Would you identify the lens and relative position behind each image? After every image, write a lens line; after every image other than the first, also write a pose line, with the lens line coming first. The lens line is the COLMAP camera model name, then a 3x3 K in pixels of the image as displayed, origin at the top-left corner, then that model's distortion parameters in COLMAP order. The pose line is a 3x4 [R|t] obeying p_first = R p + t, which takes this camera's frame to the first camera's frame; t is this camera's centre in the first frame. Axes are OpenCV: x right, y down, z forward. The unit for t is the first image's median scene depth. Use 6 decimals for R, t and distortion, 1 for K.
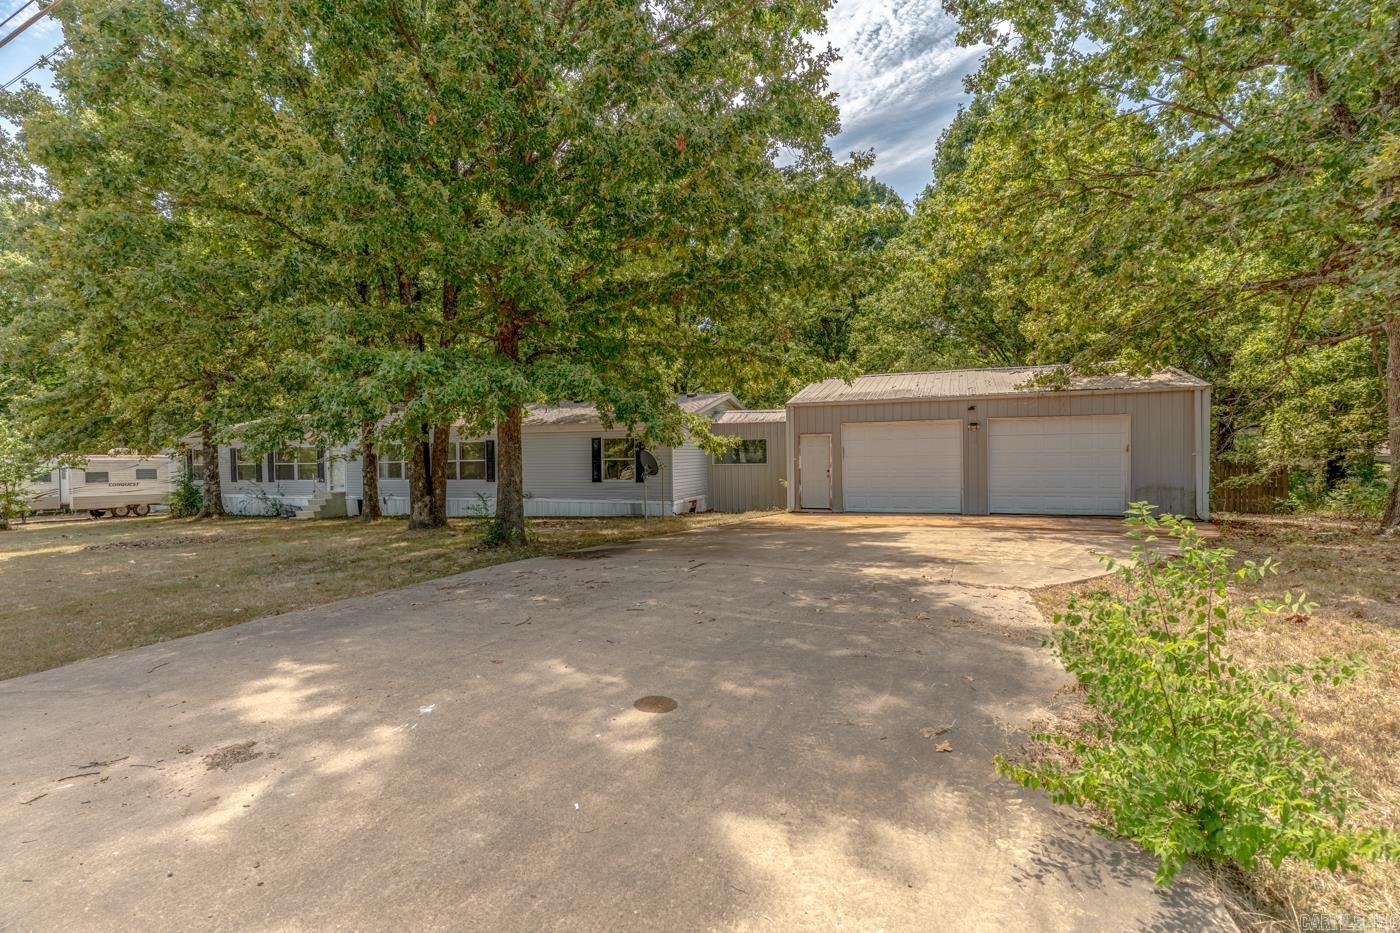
lens RADIAL K [[684.5, 0, 689.1], [0, 684.5, 453.5], [0, 0, 1]] dist [-0.001499, -0.000025]
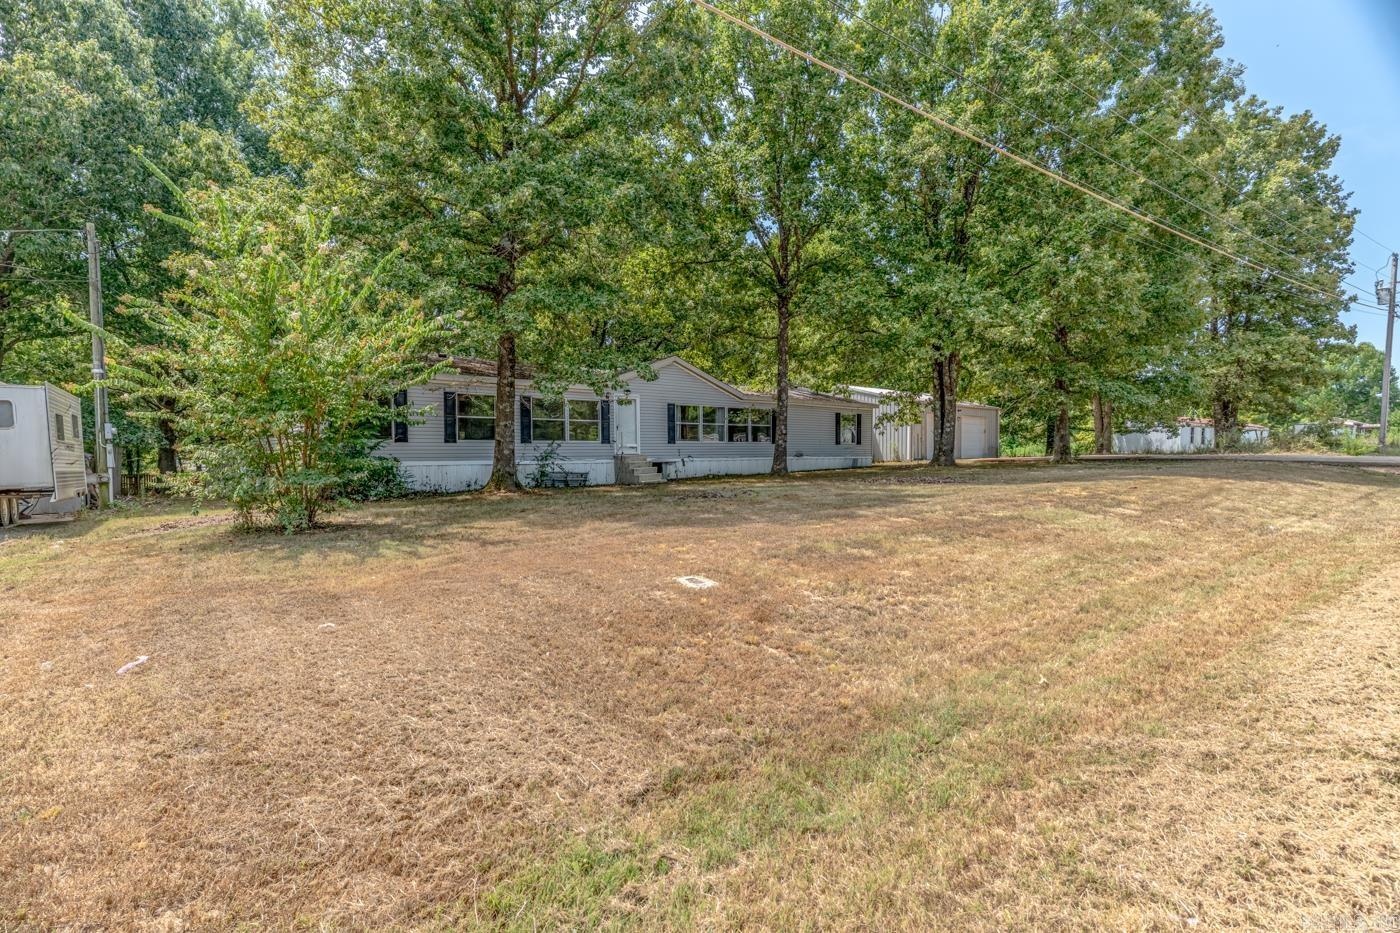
lens RADIAL K [[684.5, 0, 689.1], [0, 684.5, 453.5], [0, 0, 1]] dist [-0.001499, -0.000025]
pose [[0.476936, -0.005003, 0.878924, -1.274581], [-0.027176, 0.999422, 0.020435, 0.035719], [-0.878518, -0.033631, 0.476524, 0.516651]]
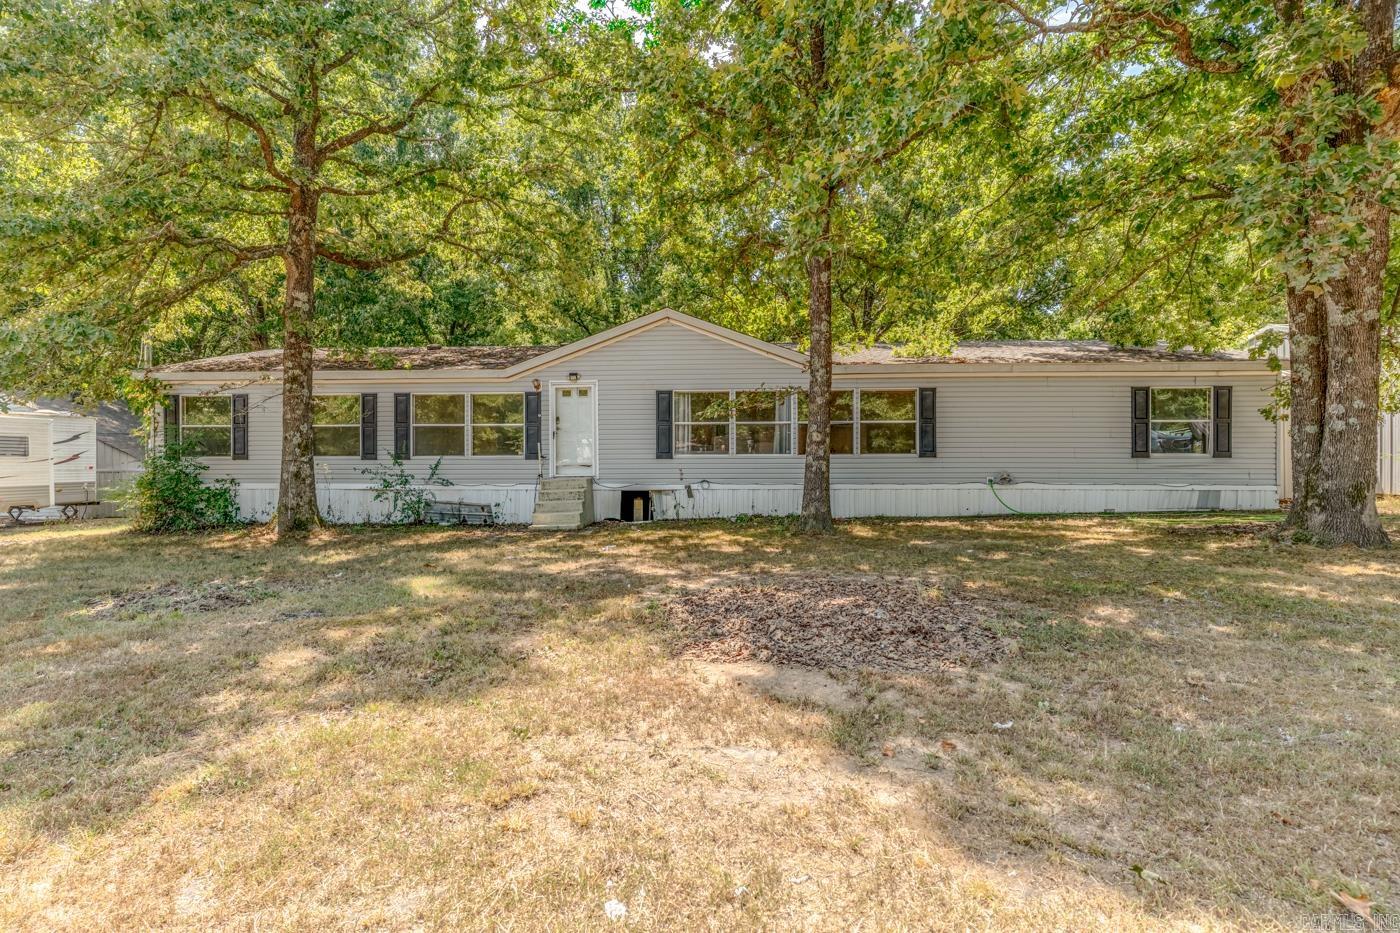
lens RADIAL K [[684.5, 0, 689.1], [0, 684.5, 453.5], [0, 0, 1]] dist [-0.001499, -0.000025]
pose [[0.941098, 0.002302, 0.338125, -0.624000], [-0.011296, 0.999633, 0.024635, 0.023315], [-0.337944, -0.027003, 0.940779, 0.460088]]
